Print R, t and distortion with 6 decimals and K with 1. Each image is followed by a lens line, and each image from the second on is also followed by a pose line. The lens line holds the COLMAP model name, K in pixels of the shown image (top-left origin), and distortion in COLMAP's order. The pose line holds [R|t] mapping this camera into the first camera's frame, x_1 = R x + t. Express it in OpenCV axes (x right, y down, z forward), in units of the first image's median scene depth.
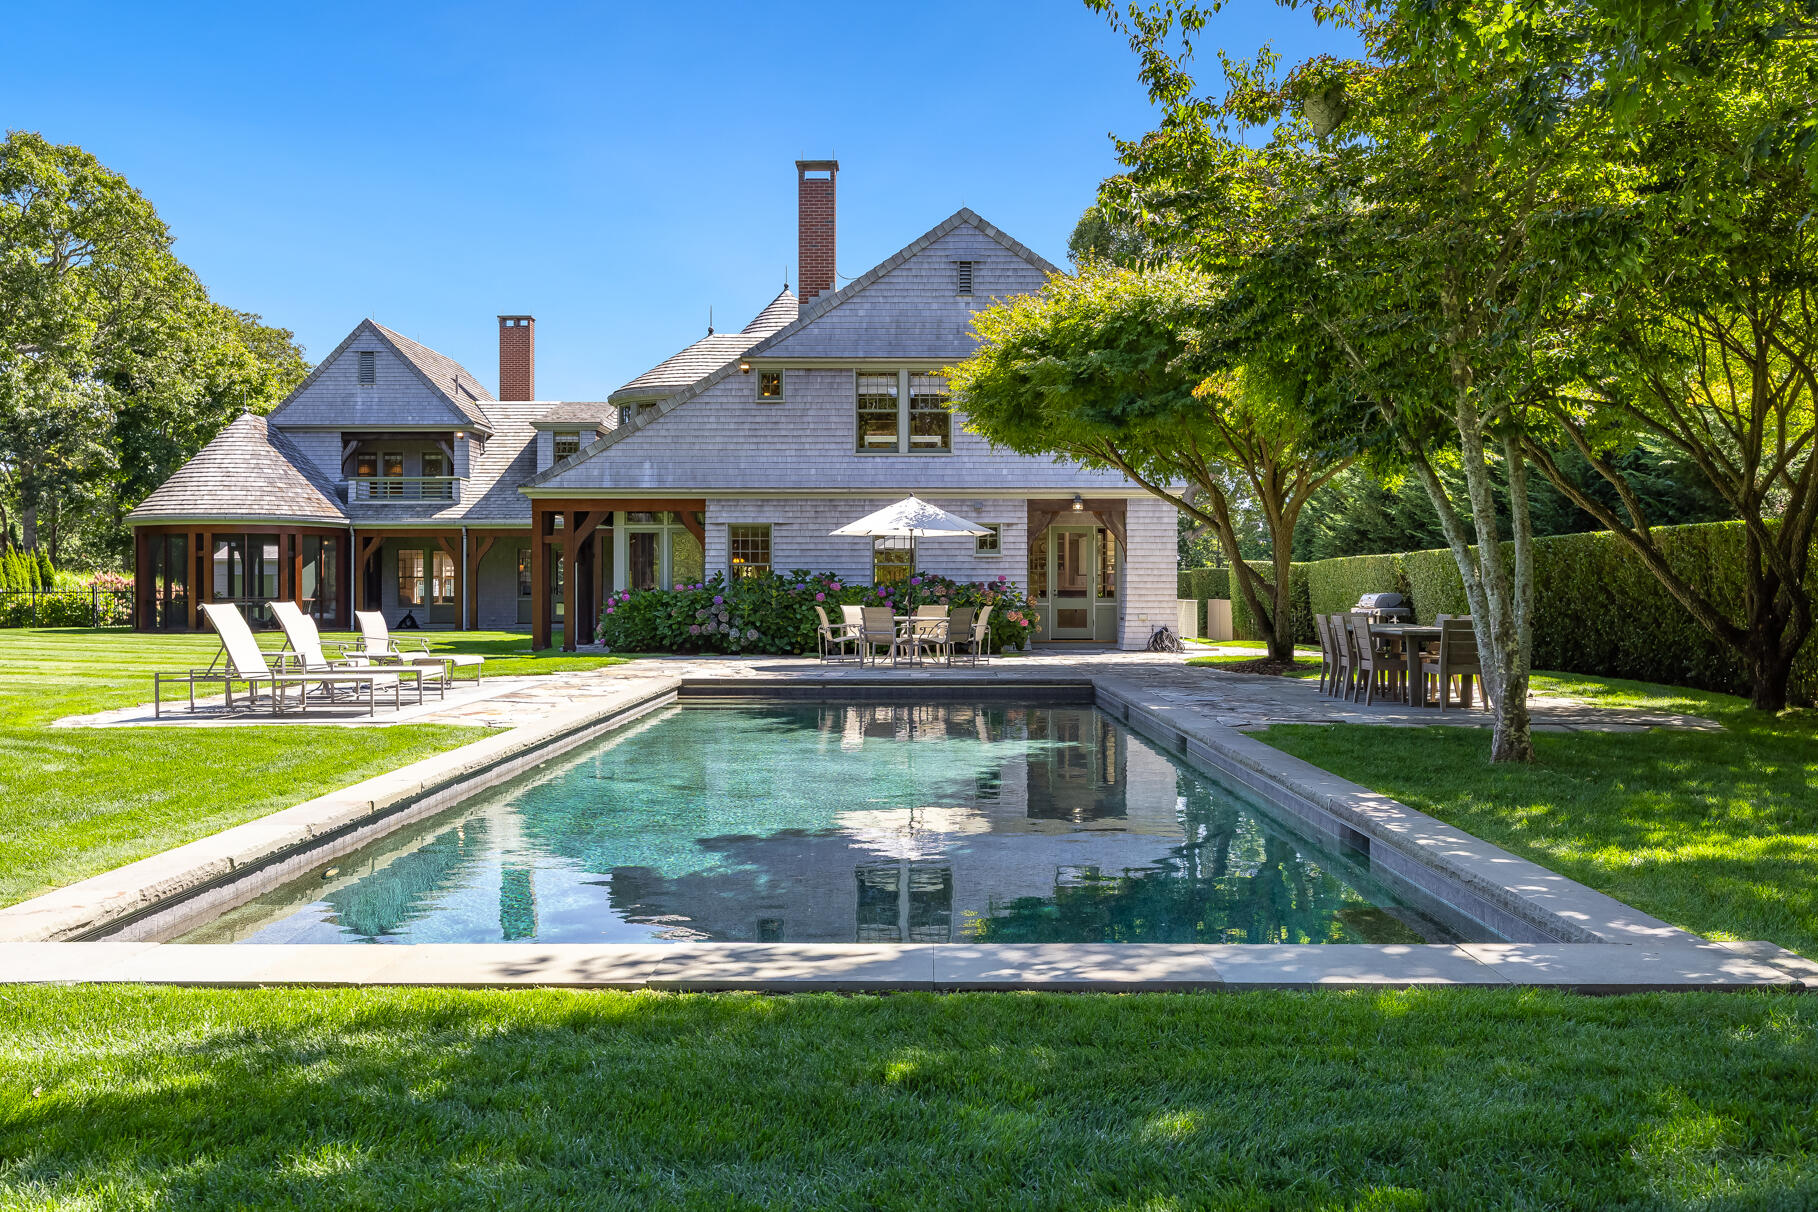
lens RADIAL K [[1606.1, 0, 910.1], [0, 1606.1, 595.9], [0, 0, 1]] dist [-0.000397, 0.006998]
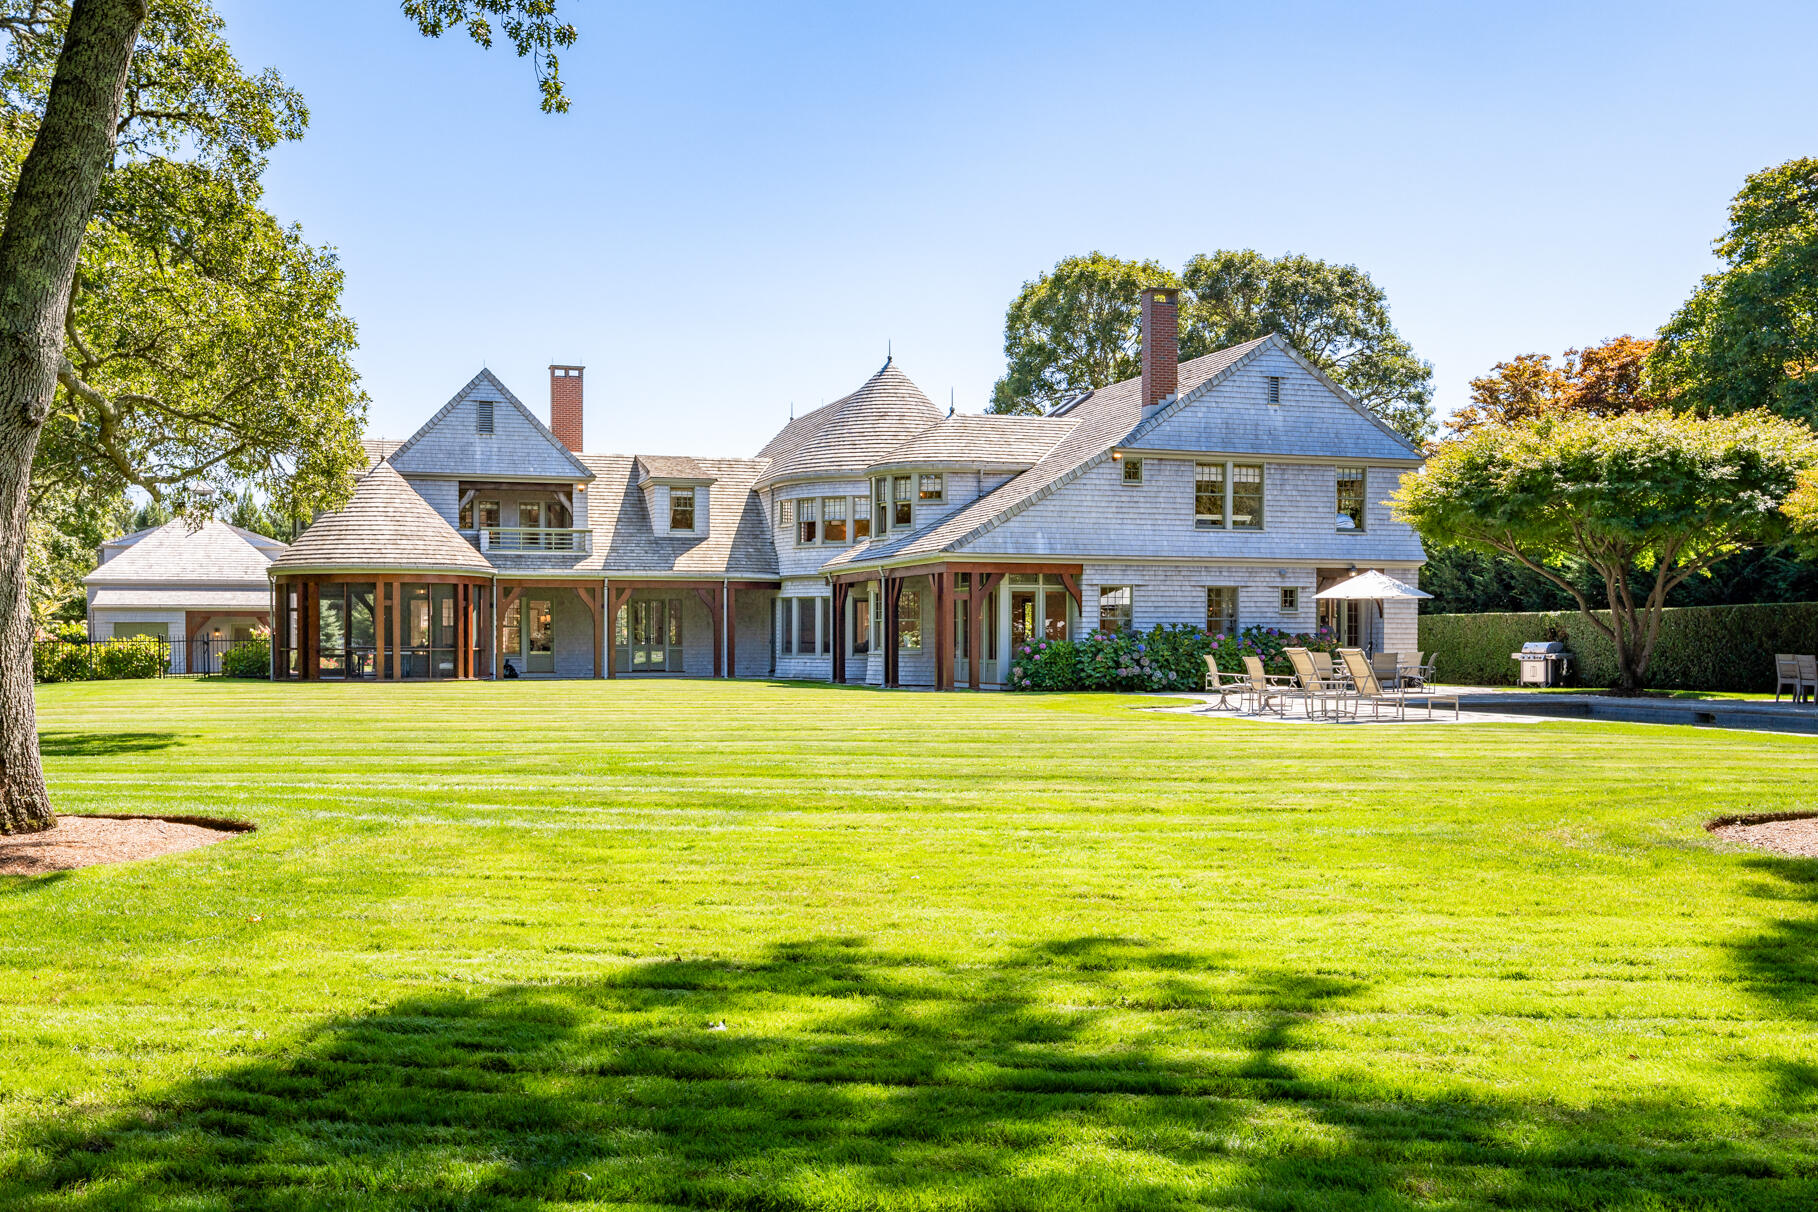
lens RADIAL K [[1847.3, 0, 908.8], [0, 1847.3, 621.1], [0, 0, 1]] dist [0.029487, 0.000000]
pose [[0.942801, 0.003840, 0.333335, -0.709828], [0.000715, 0.999908, -0.013543, 0.000980], [-0.333357, 0.013007, 0.942711, -0.258415]]
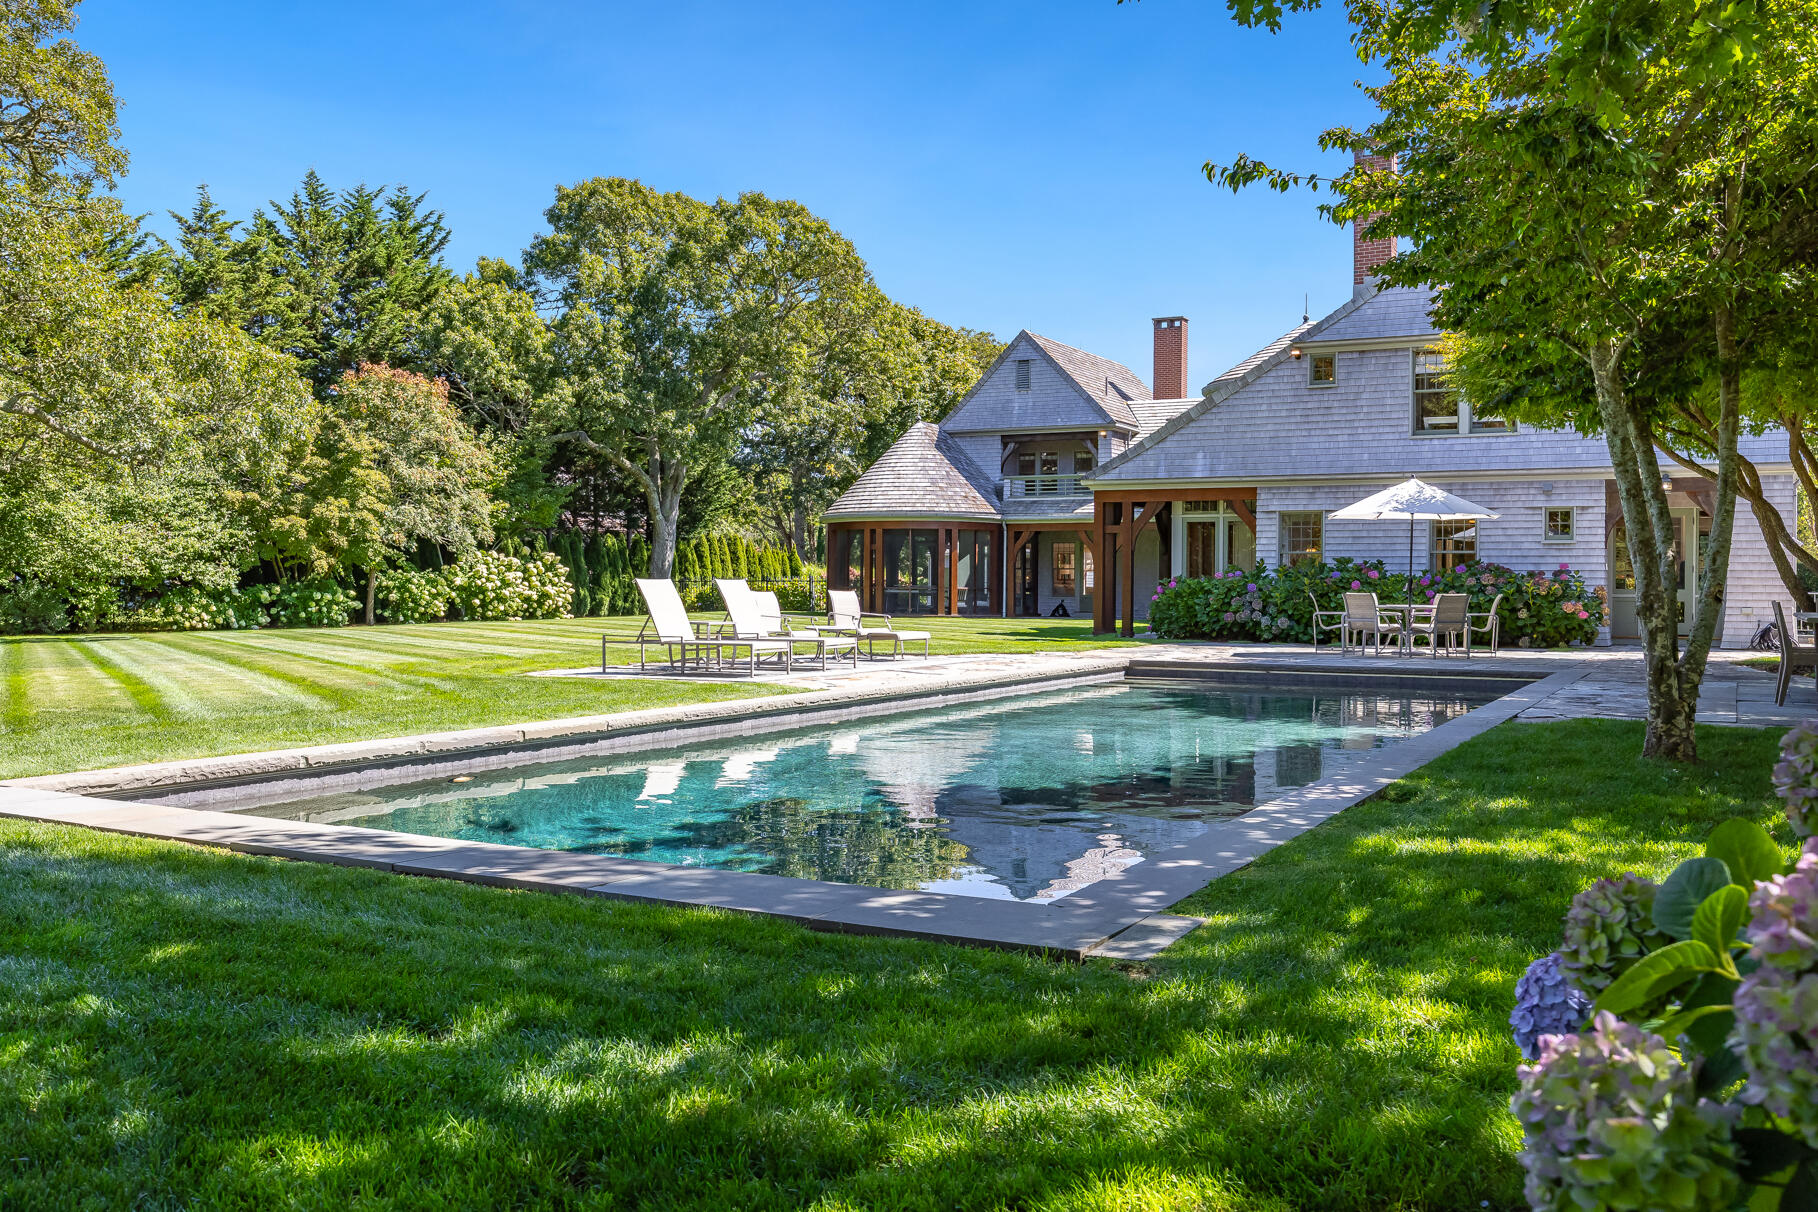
lens RADIAL K [[1593.5, 0, 909.6], [0, 1593.5, 593.6], [0, 0, 1]] dist [-0.026310, 0.005911]
pose [[0.884503, 0.008573, -0.466456, 0.143601], [-0.008812, 0.999960, 0.001670, 0.006140], [0.466452, 0.002634, 0.884543, 0.023547]]
